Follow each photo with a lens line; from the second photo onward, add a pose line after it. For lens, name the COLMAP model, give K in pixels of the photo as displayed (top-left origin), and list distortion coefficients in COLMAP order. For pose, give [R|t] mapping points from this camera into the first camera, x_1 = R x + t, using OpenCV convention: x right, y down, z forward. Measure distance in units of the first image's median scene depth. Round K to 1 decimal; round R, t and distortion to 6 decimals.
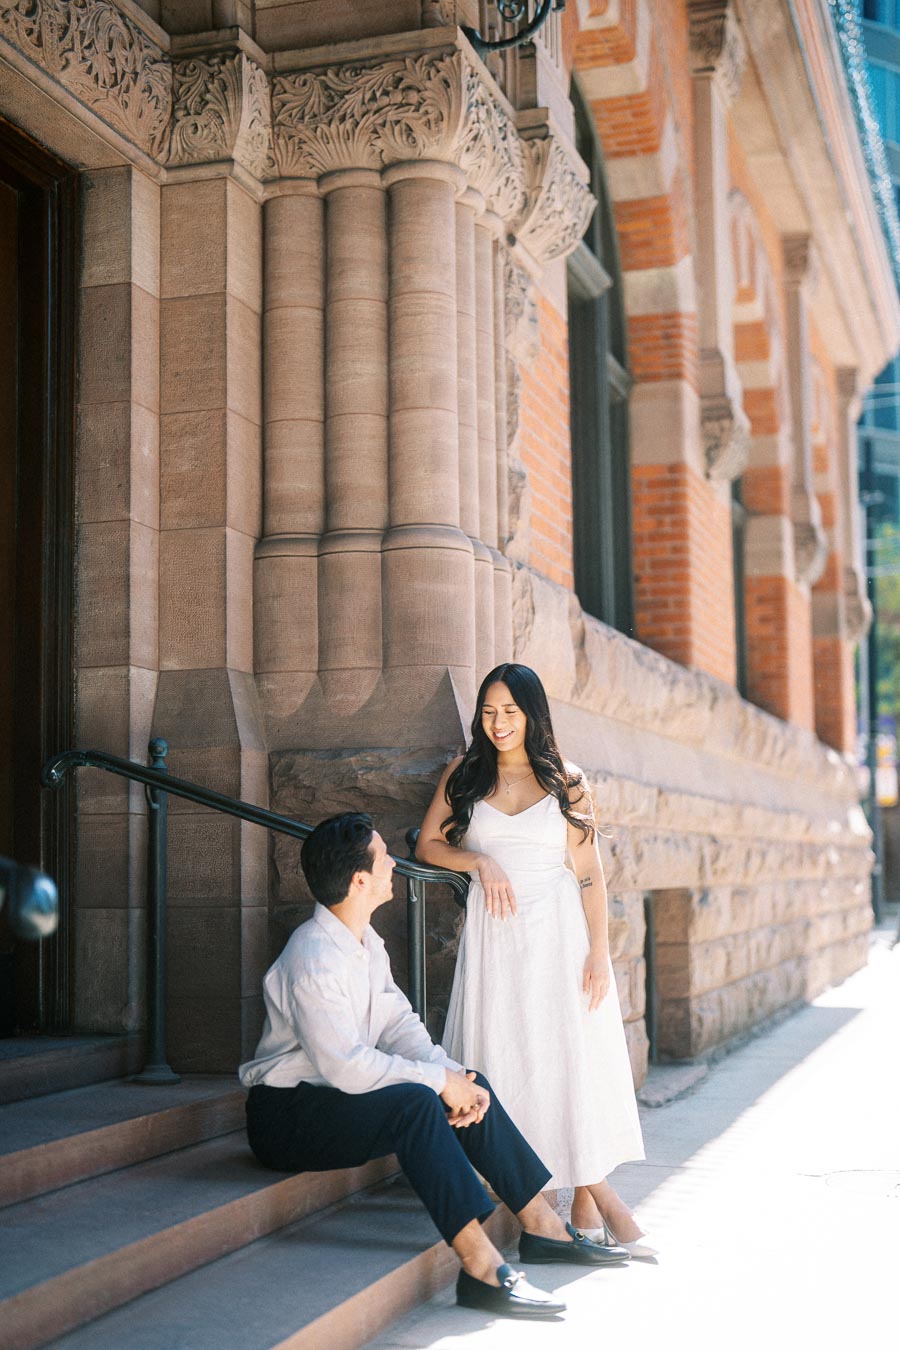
lens RADIAL K [[1860.4, 0, 454.7], [0, 1860.4, 684.7], [0, 0, 1]] dist [-0.150914, 1.033489]
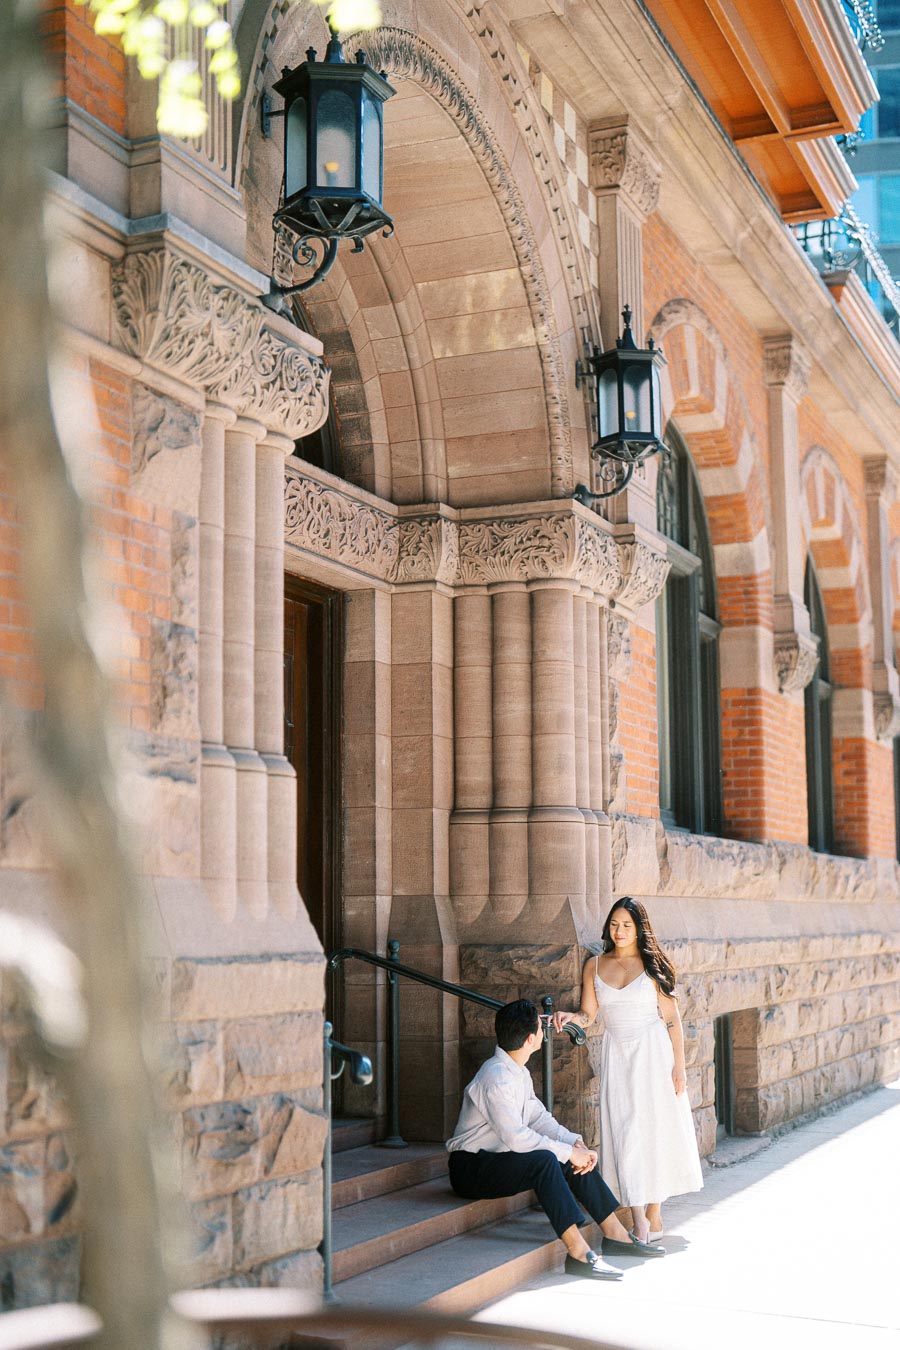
lens RADIAL K [[1888.3, 0, 457.4], [0, 1888.3, 680.6], [0, 0, 1]] dist [-0.161165, 1.071815]
pose [[0.995903, -0.005381, -0.090273, 0.048782], [0.002917, 0.999620, -0.027410, -0.149096], [0.090386, 0.027034, 0.995540, -0.649551]]
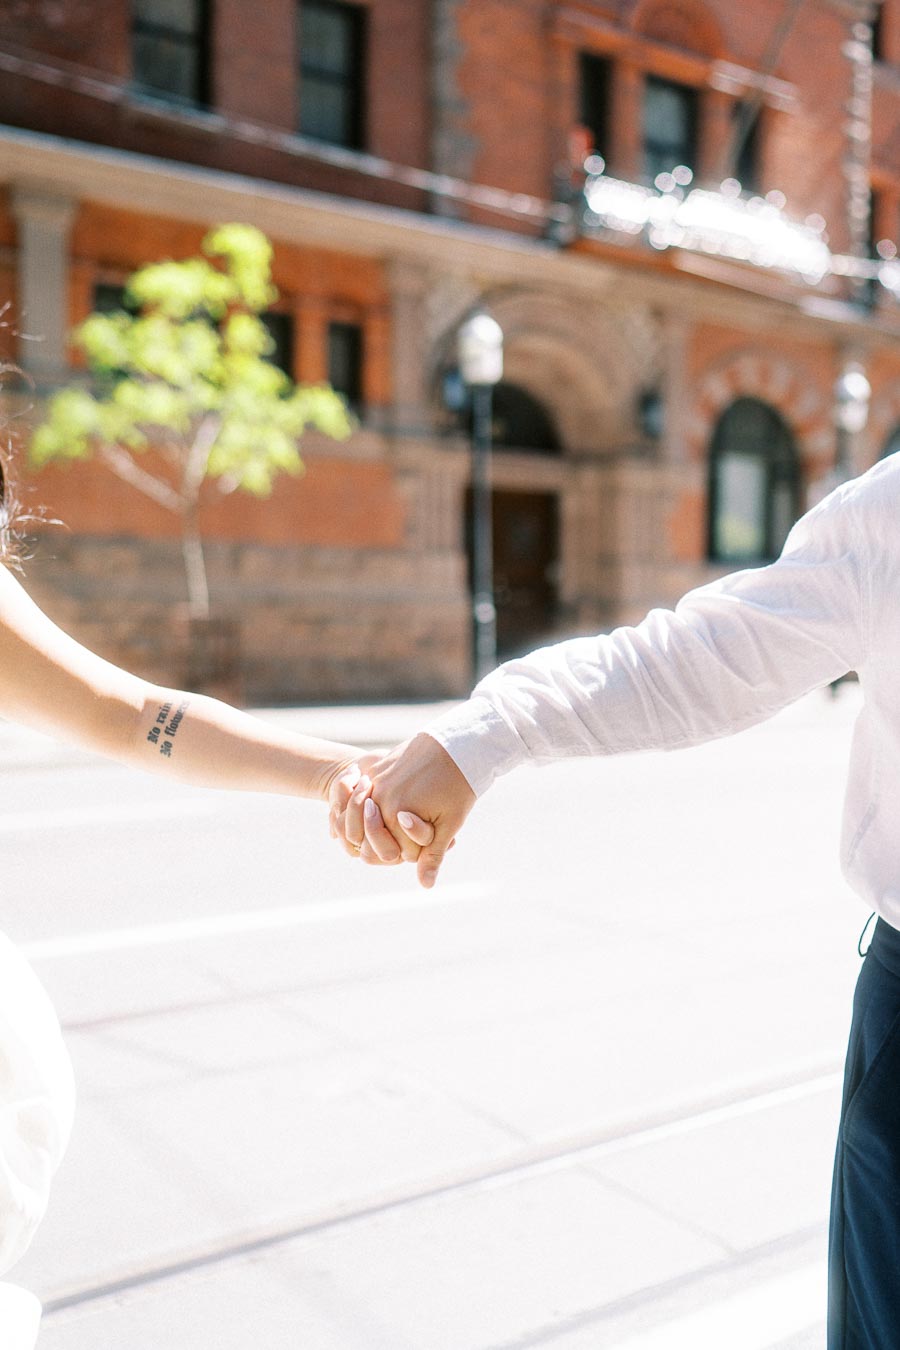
lens RADIAL K [[1314.3, 0, 451.2], [0, 1314.3, 666.7], [0, 0, 1]] dist [-0.012061, -0.007540]
pose [[0.790155, 0.040230, -0.611585, 1.710217], [0.045678, 0.991203, 0.124215, -0.251118], [0.611203, -0.126085, 0.781367, -1.951982]]
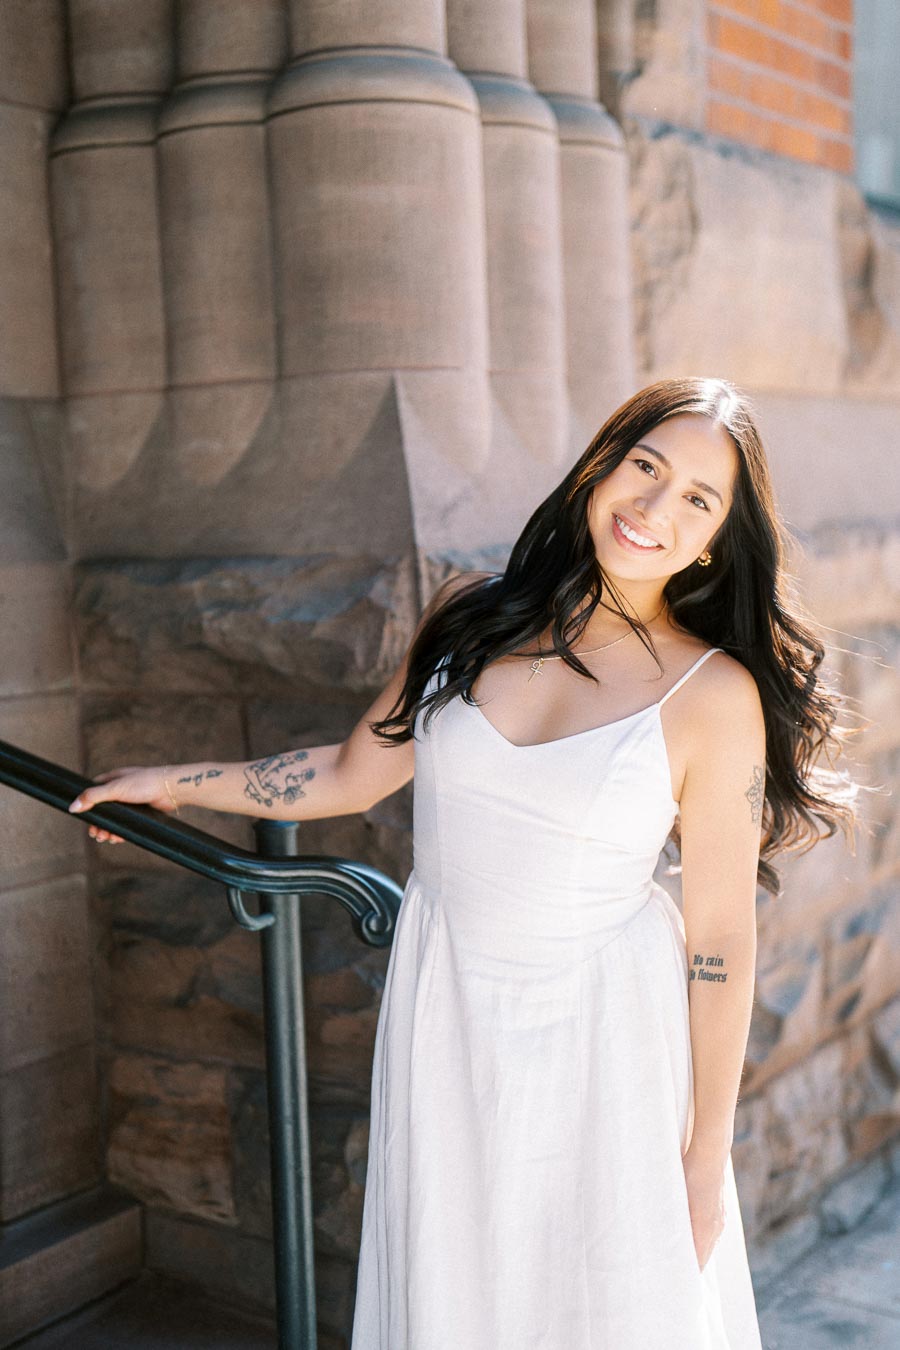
lens RADIAL K [[1917.8, 0, 444.1], [0, 1917.8, 668.6], [0, 0, 1]] dist [-0.165309, 1.088766]
pose [[0.956017, 0.001188, -0.293308, 0.138633], [0.054494, 0.981862, 0.181598, -0.021988], [0.288203, -0.189594, 0.938612, 0.540785]]
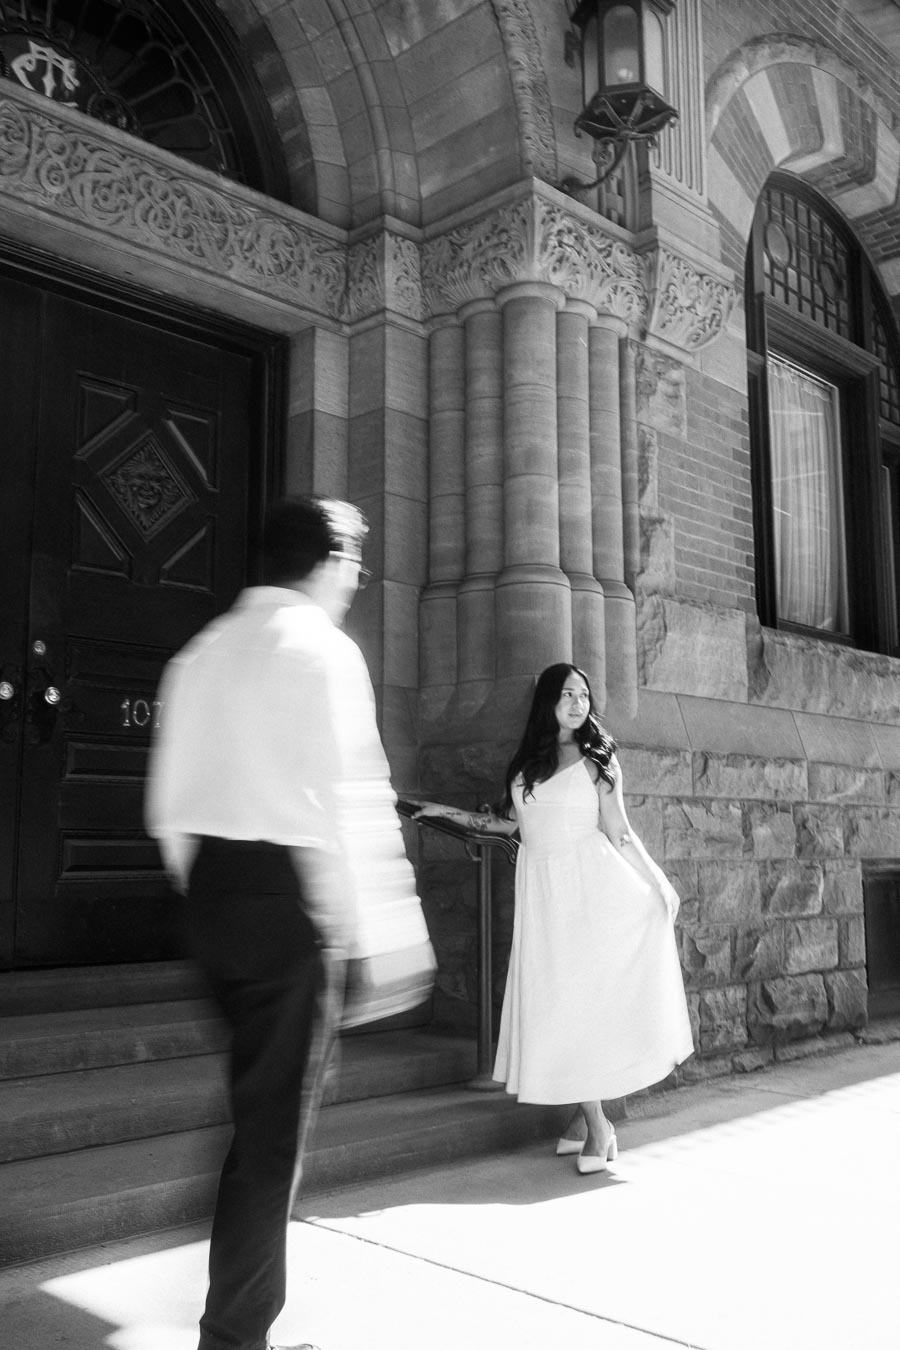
lens RADIAL K [[1306.2, 0, 456.0], [0, 1306.2, 669.2], [0, 0, 1]] dist [-0.007485, 0.000723]
pose [[0.894481, -0.053324, -0.443915, 0.333023], [0.036832, 0.998276, -0.045699, 0.023990], [0.445586, 0.024527, 0.894903, 0.174678]]
